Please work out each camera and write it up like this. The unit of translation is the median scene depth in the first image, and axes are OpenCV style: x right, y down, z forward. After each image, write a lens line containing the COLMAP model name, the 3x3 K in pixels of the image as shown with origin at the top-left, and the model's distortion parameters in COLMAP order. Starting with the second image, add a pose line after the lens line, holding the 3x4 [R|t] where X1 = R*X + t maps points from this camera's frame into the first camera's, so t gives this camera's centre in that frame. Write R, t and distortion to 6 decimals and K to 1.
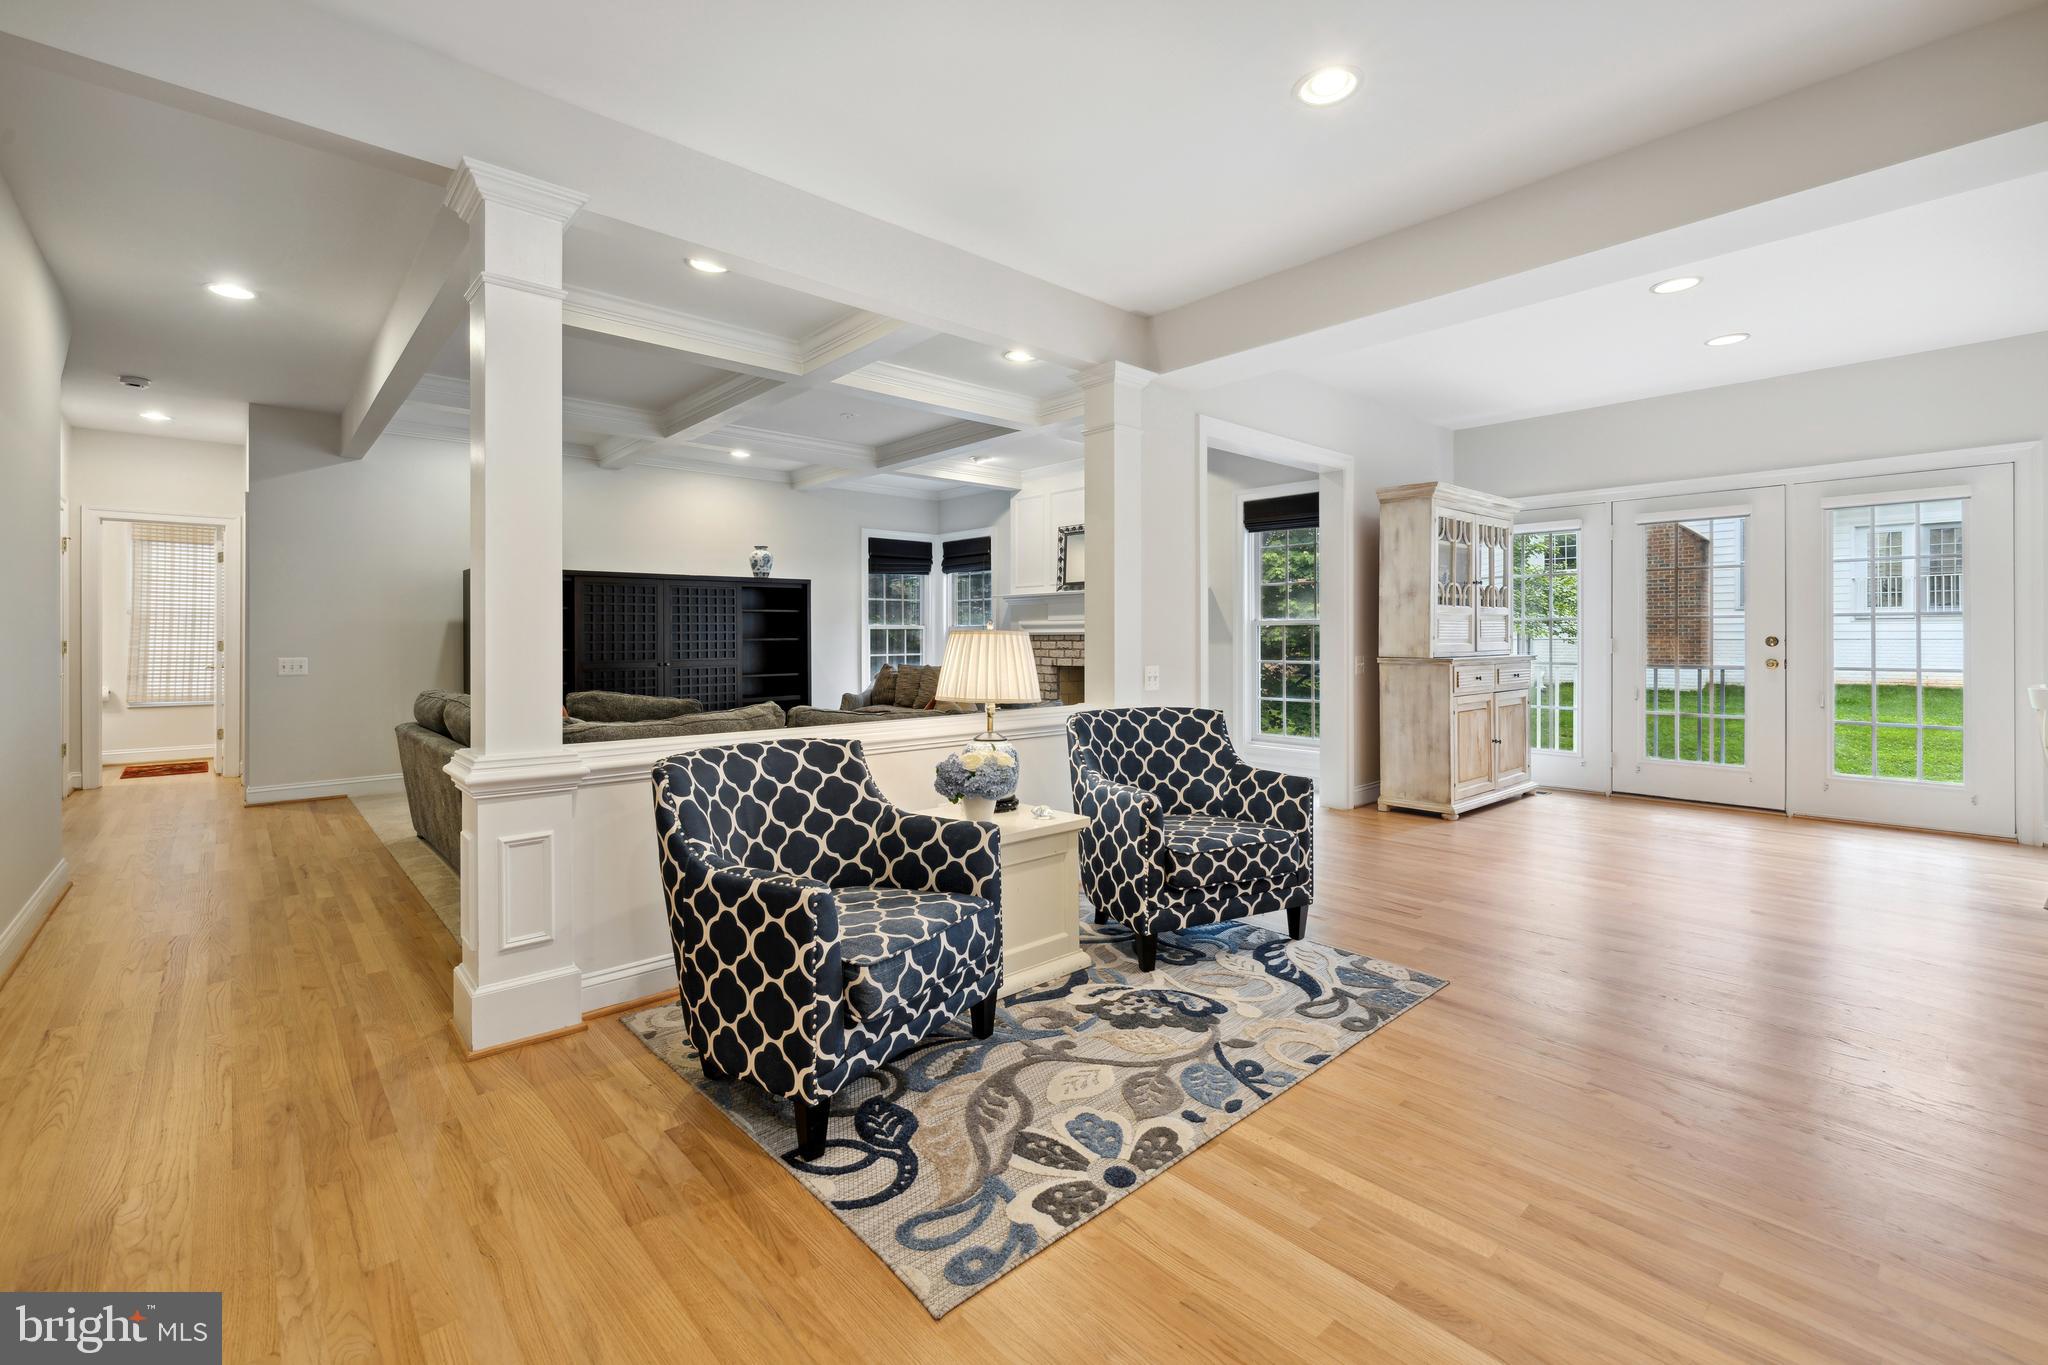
lens RADIAL K [[885.3, 0, 1033.5], [0, 885.3, 640.9], [0, 0, 1]] dist [0.004005, -0.001005]
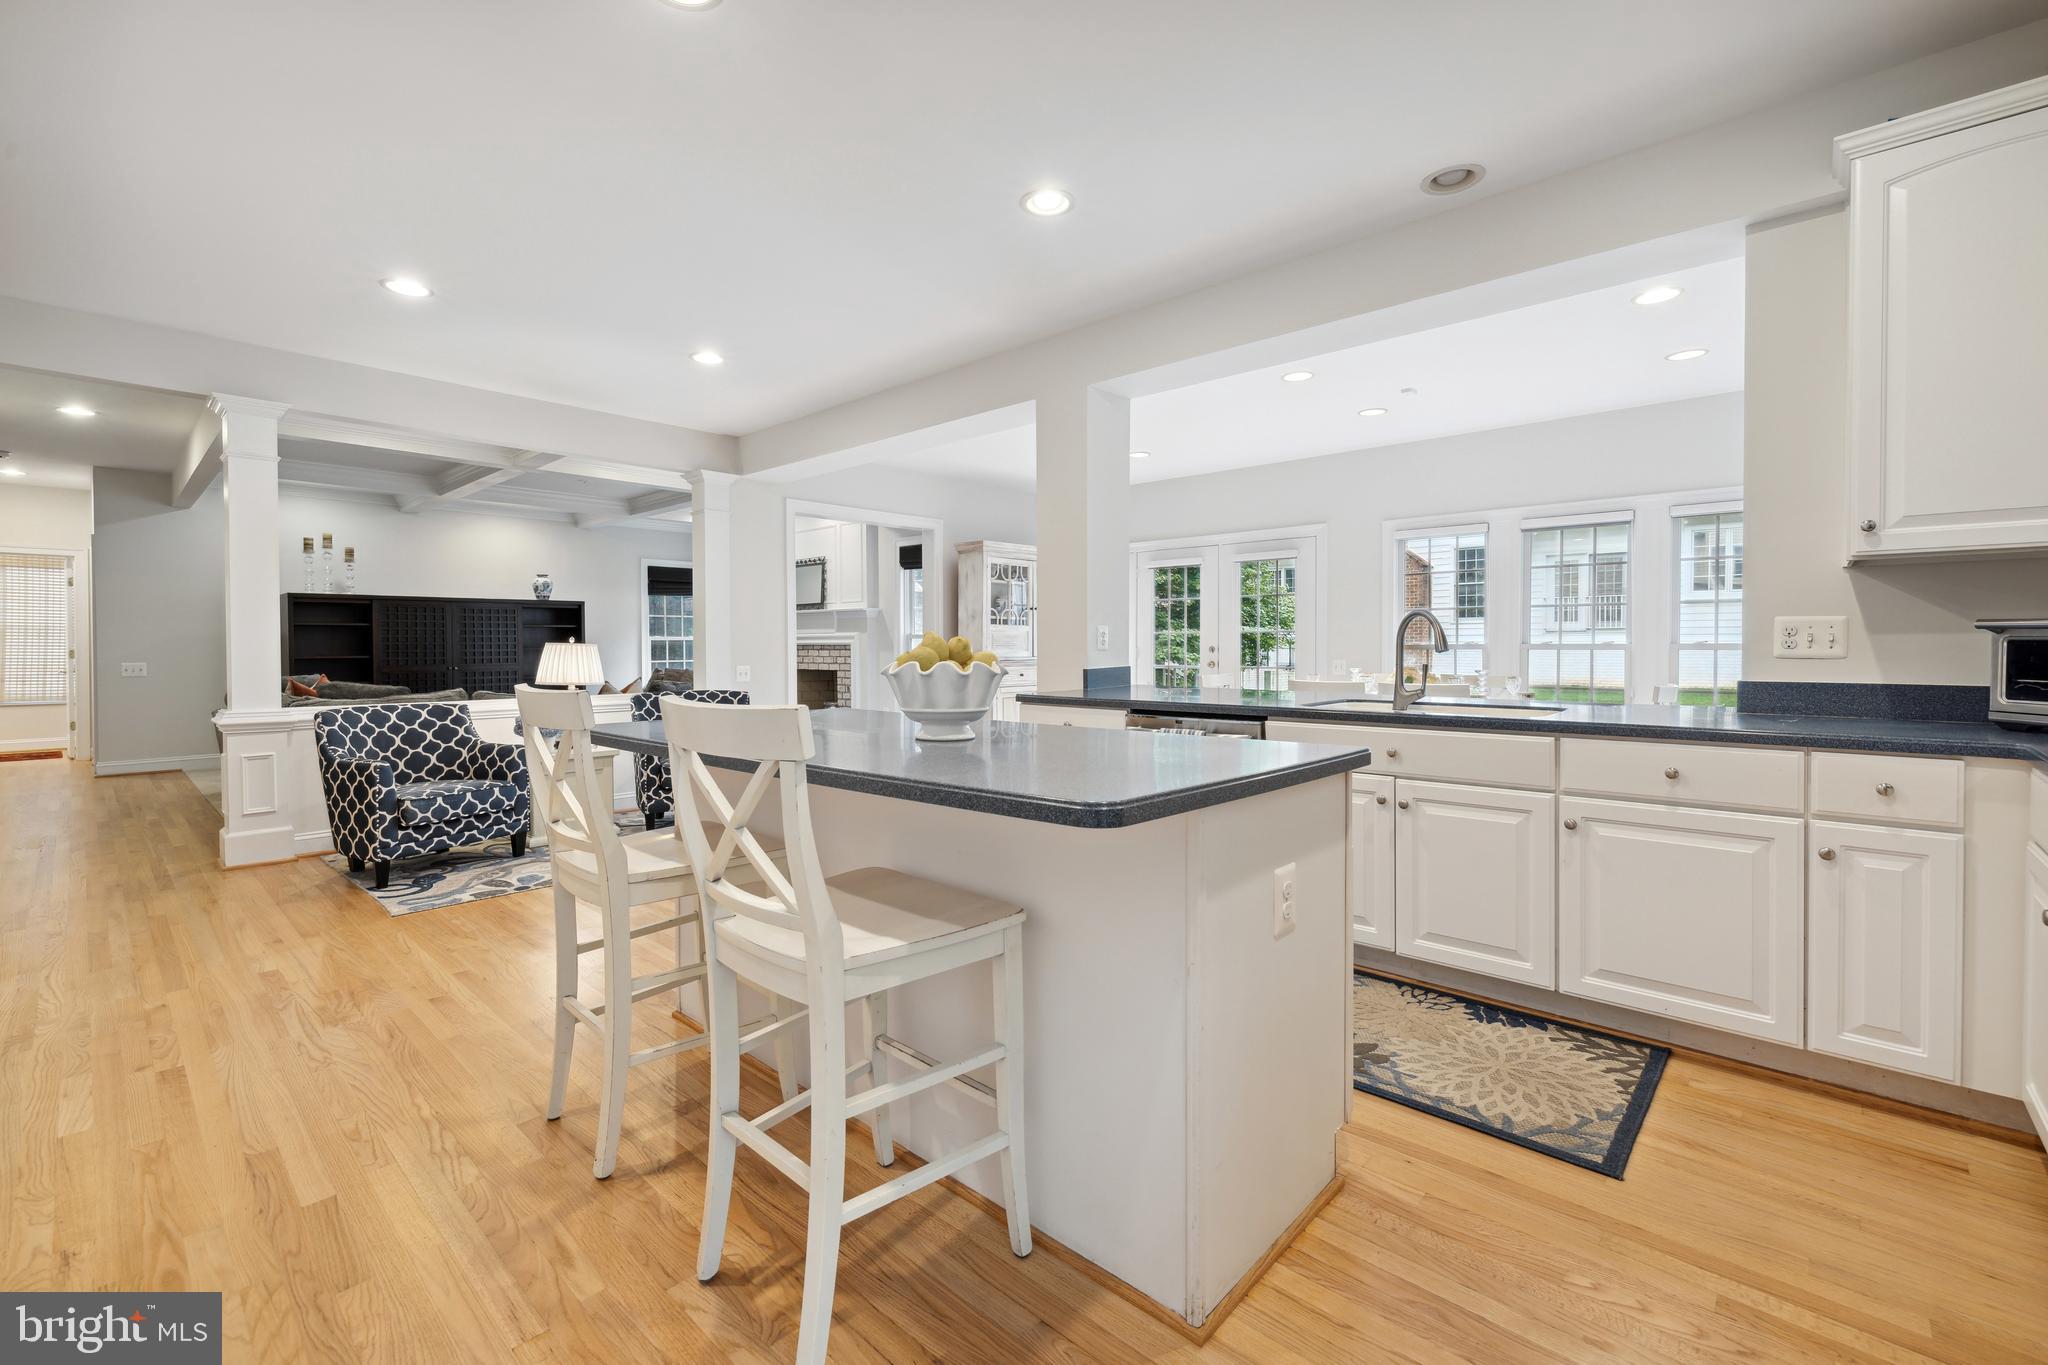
lens RADIAL K [[885.3, 0, 1045.5], [0, 885.3, 666.0], [0, 0, 1]] dist [0.004005, -0.001005]
pose [[0.995842, -0.002222, 0.091068, 0.414579], [0.000684, 0.999857, 0.016917, 0.002392], [-0.091092, -0.016784, 0.995701, -0.458109]]
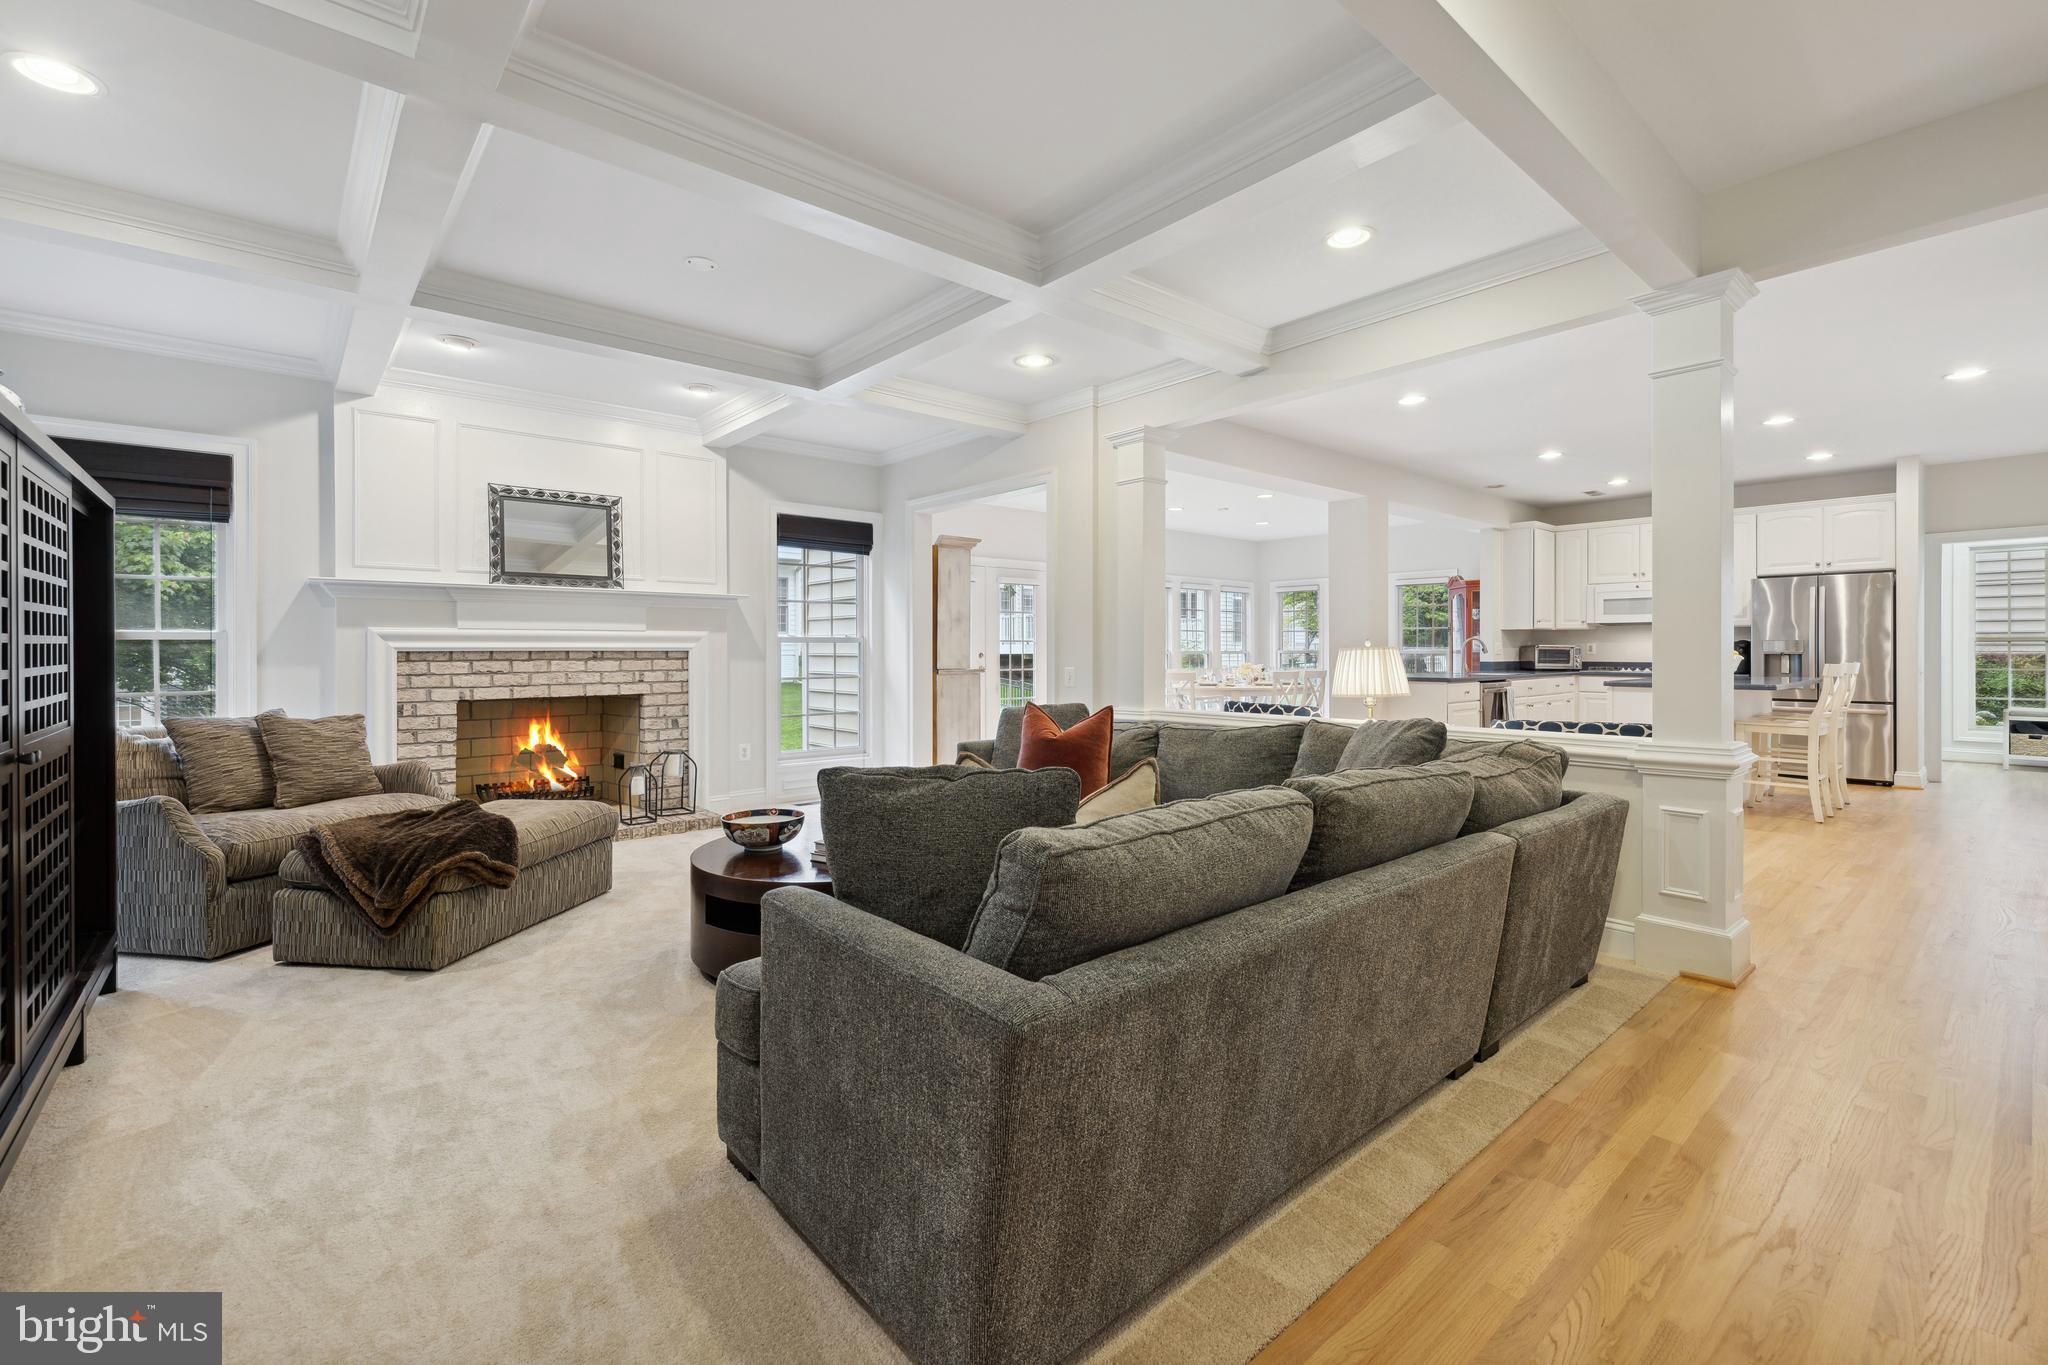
lens RADIAL K [[885.3, 0, 971.4], [0, 885.3, 659.4], [0, 0, 1]] dist [0.004005, -0.001005]
pose [[0.046618, -0.007738, 0.998883, -0.888354], [0.007385, 0.999945, 0.007402, -0.004969], [-0.998886, 0.007031, 0.046672, 0.926356]]
